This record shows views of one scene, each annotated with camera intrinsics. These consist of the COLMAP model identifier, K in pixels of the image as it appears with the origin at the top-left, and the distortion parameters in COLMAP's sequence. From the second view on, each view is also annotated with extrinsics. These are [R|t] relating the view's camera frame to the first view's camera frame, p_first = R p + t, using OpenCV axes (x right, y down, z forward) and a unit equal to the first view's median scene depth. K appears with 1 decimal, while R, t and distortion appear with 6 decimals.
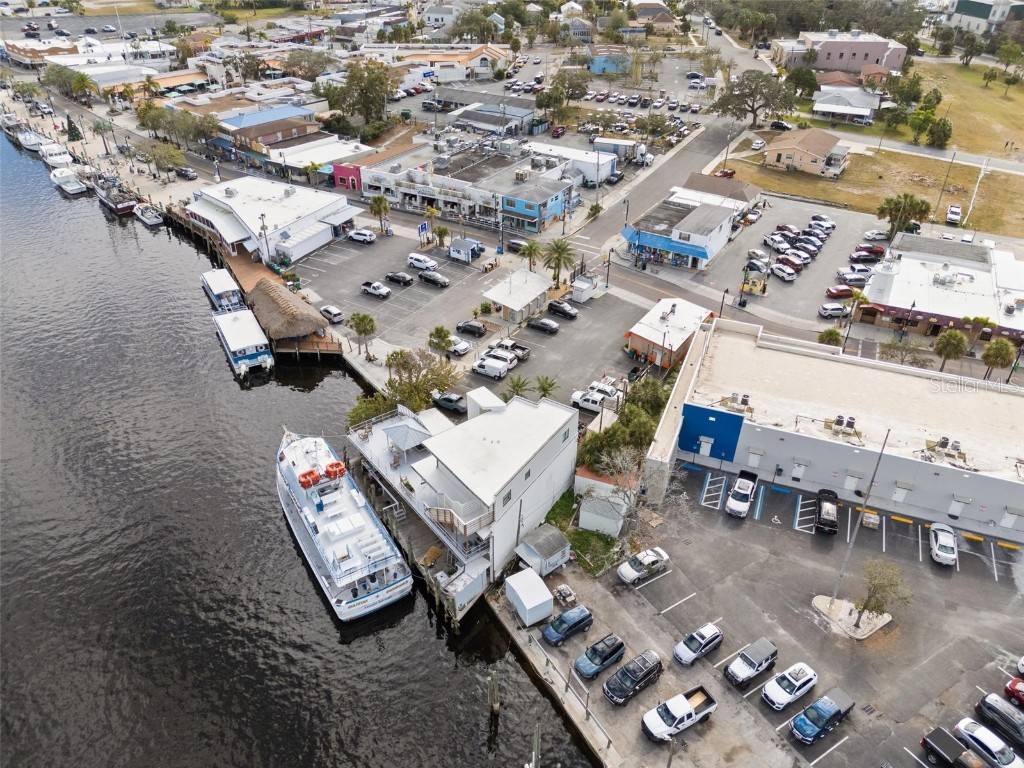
lens RADIAL K [[753.0, 0, 512.0], [0, 753.0, 384.0], [0, 0, 1]] dist [0.078597, -0.083824]
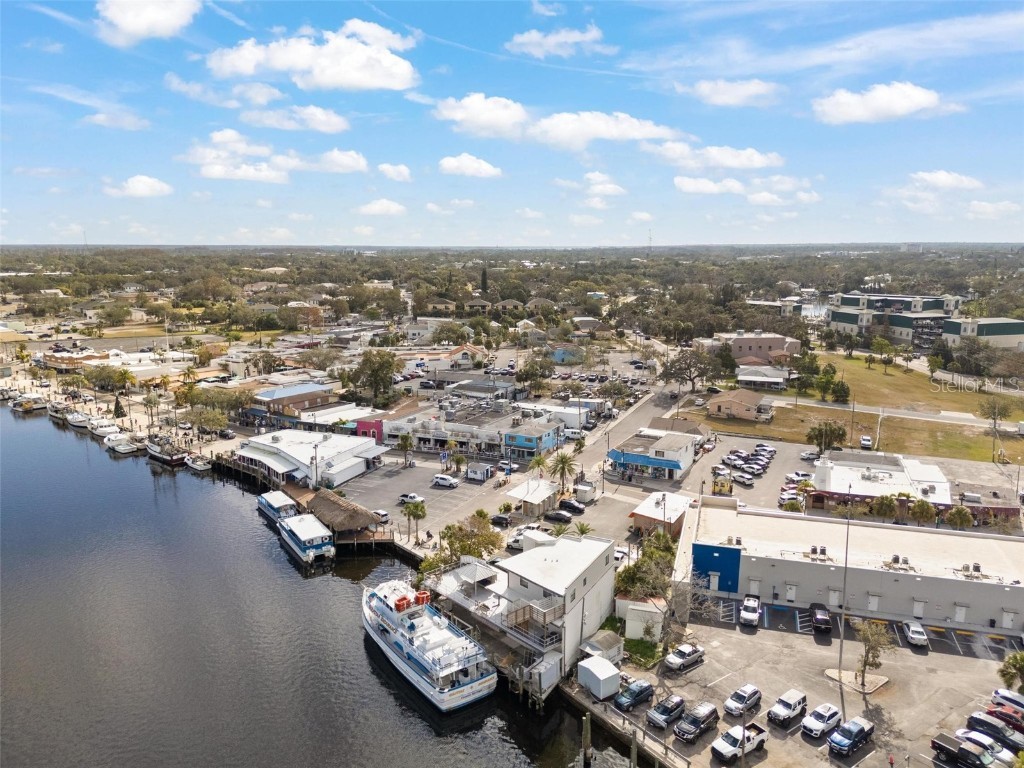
lens RADIAL K [[753.0, 0, 512.0], [0, 753.0, 384.0], [0, 0, 1]] dist [0.078597, -0.083824]
pose [[0.996505, -0.023177, 0.080250, -0.097323], [0.052999, 0.918018, -0.392982, 0.154427], [-0.064563, 0.395861, 0.916038, -0.140136]]
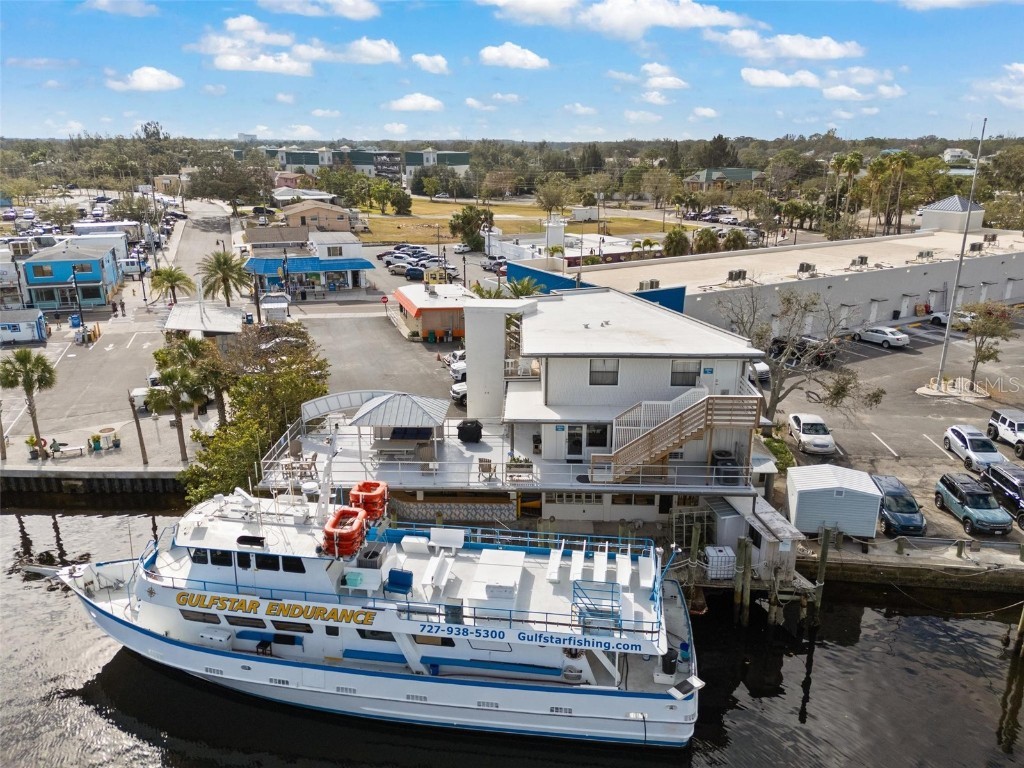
lens RADIAL K [[753.0, 0, 512.0], [0, 753.0, 384.0], [0, 0, 1]] dist [0.078597, -0.083824]
pose [[0.624308, -0.243352, 0.742307, -0.256598], [0.438132, 0.895792, -0.074816, 0.066691], [-0.646746, 0.371936, 0.665870, 0.354468]]
